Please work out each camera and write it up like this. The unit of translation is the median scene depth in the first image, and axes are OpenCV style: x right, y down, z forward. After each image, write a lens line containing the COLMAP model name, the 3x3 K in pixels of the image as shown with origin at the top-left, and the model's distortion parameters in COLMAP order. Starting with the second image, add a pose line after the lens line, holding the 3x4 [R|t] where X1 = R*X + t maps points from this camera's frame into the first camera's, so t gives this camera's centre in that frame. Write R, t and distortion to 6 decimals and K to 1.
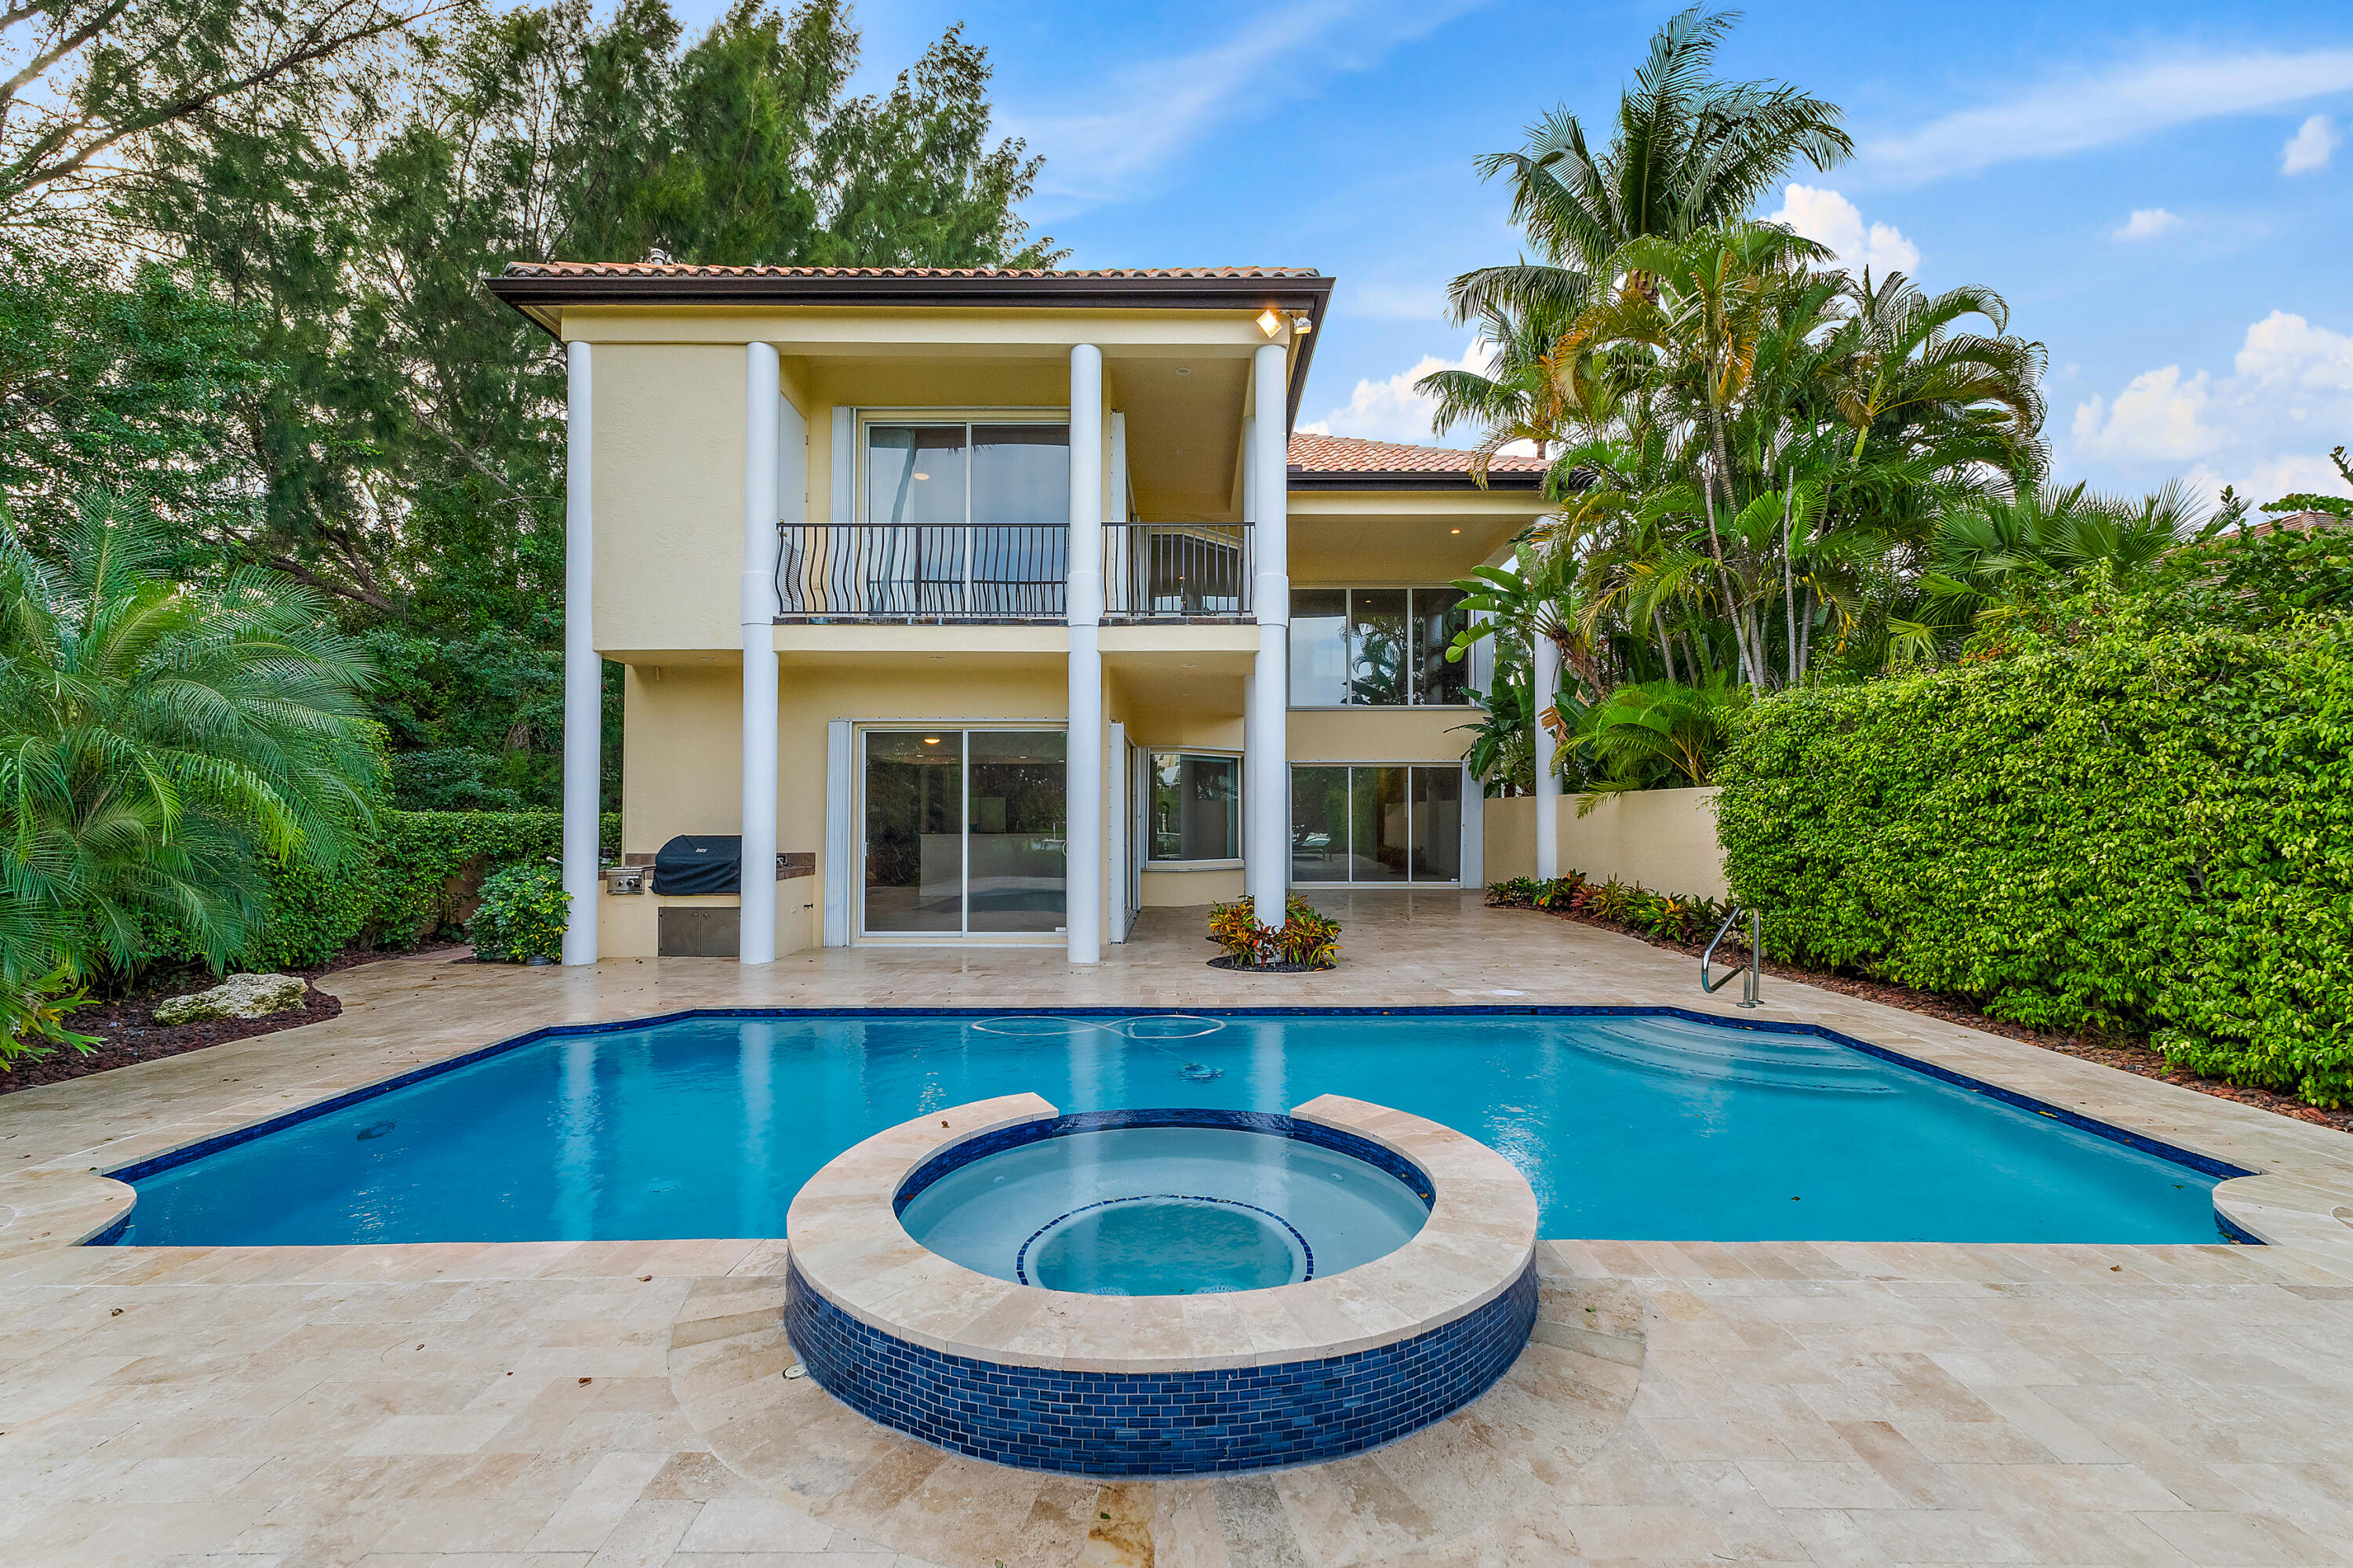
lens RADIAL K [[1006.0, 0, 1195.4], [0, 1006.0, 780.3], [0, 0, 1]] dist [0.003558, 0.000601]
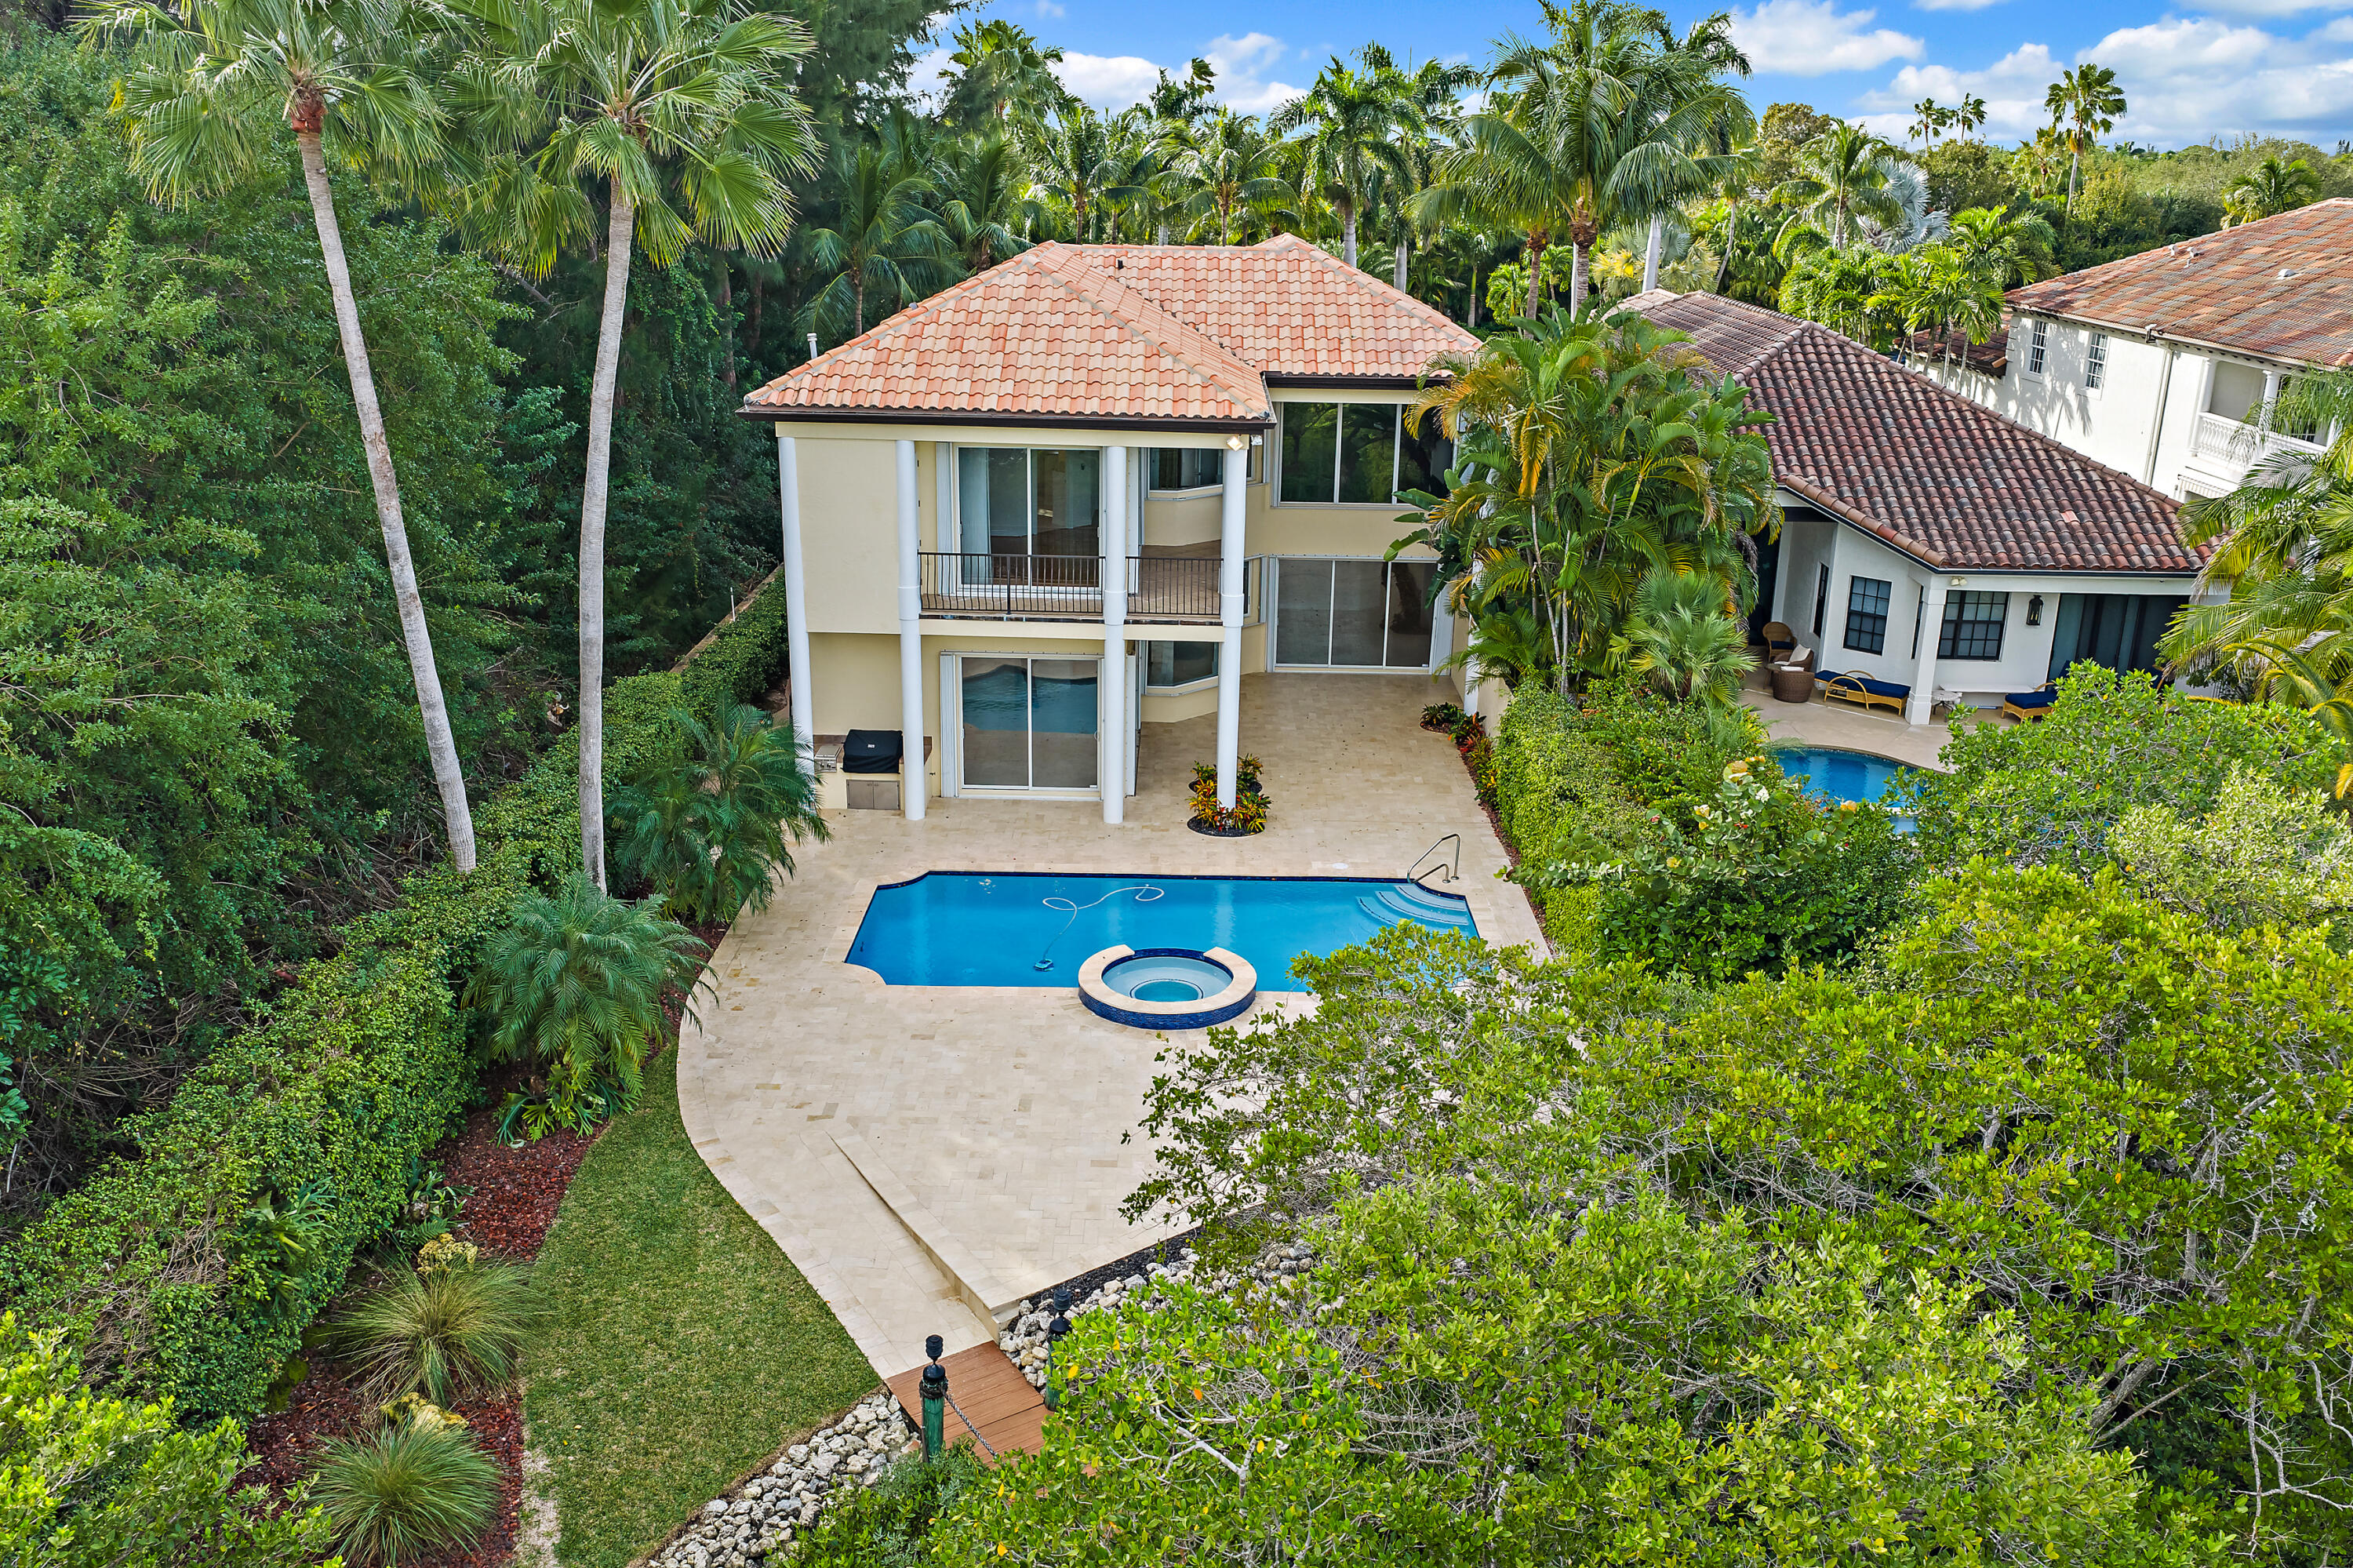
lens RADIAL K [[1006.0, 0, 1195.4], [0, 1006.0, 780.3], [0, 0, 1]] dist [0.003558, 0.000601]
pose [[0.999880, 0.013883, 0.006872, 0.011056], [-0.015151, 0.968850, 0.247183, -0.310772], [-0.003226, -0.247258, 0.968944, -0.619313]]
